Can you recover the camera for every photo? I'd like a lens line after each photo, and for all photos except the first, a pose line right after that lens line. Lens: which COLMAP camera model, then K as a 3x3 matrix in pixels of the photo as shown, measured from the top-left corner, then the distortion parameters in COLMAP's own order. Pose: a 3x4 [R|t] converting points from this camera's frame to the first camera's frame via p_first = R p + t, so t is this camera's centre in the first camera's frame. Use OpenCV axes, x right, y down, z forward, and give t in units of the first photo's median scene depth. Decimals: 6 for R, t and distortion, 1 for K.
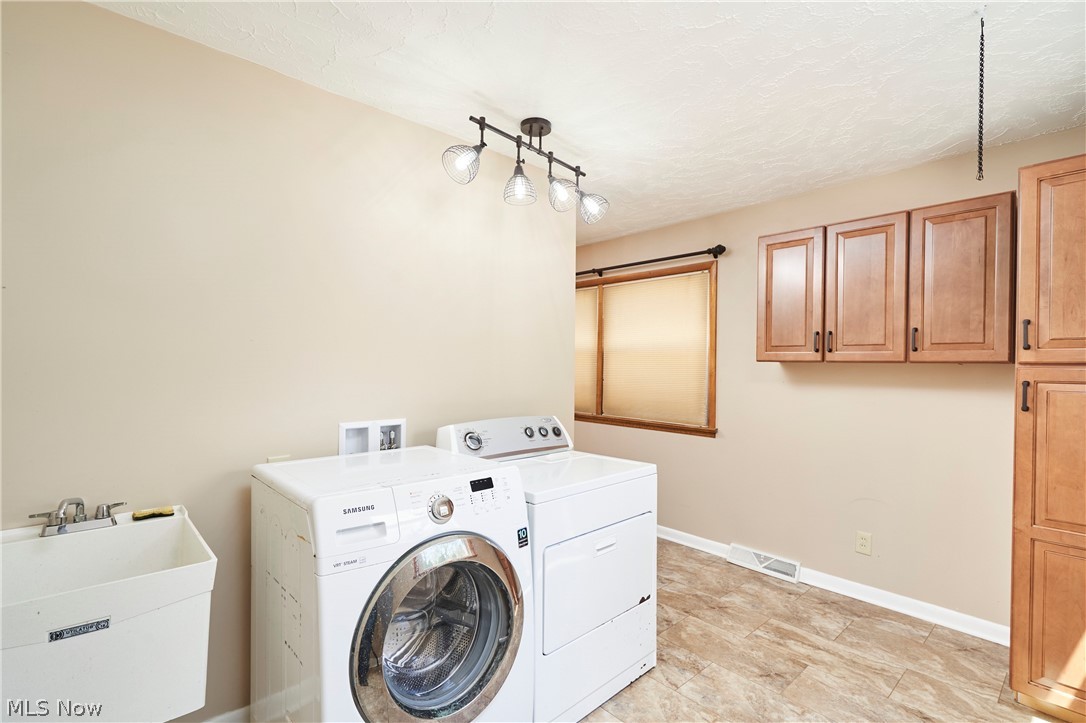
lens RADIAL K [[503.9, 0, 546.8], [0, 503.9, 362.7], [0, 0, 1]] dist [0.000631, -0.000238]
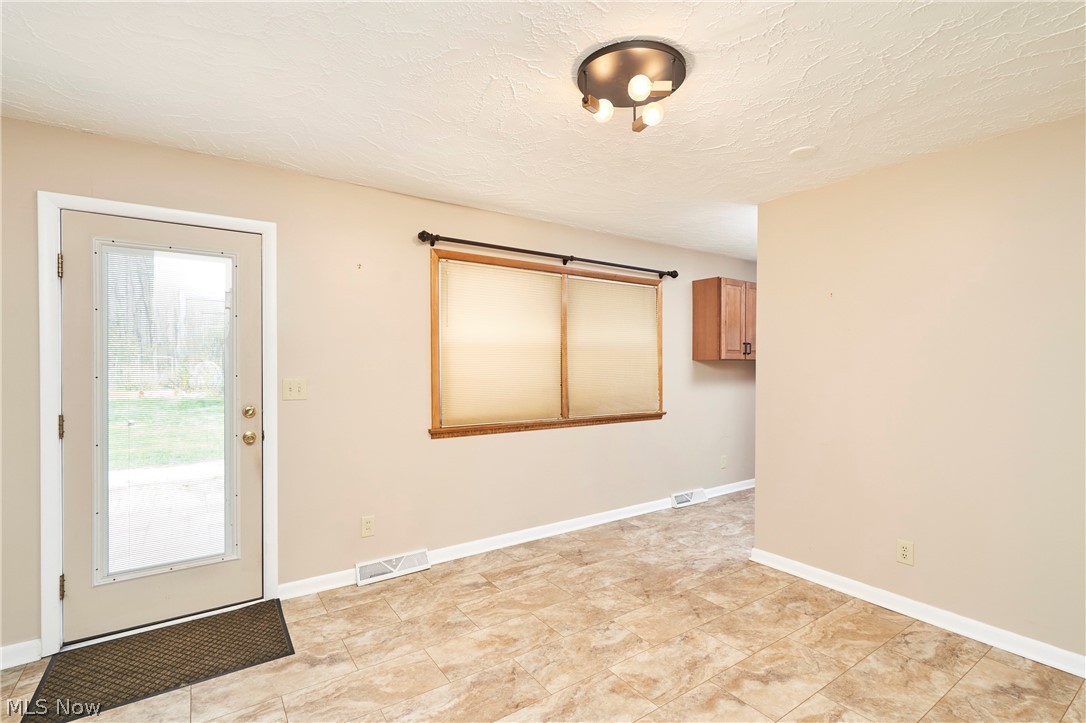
lens RADIAL K [[503.9, 0, 545.8], [0, 503.9, 364.1], [0, 0, 1]] dist [0.000631, -0.000238]
pose [[0.126005, -0.005873, 0.992012, -0.814853], [0.005373, 0.999972, 0.005237, 0.001565], [-0.992015, 0.004670, 0.126033, 0.946070]]
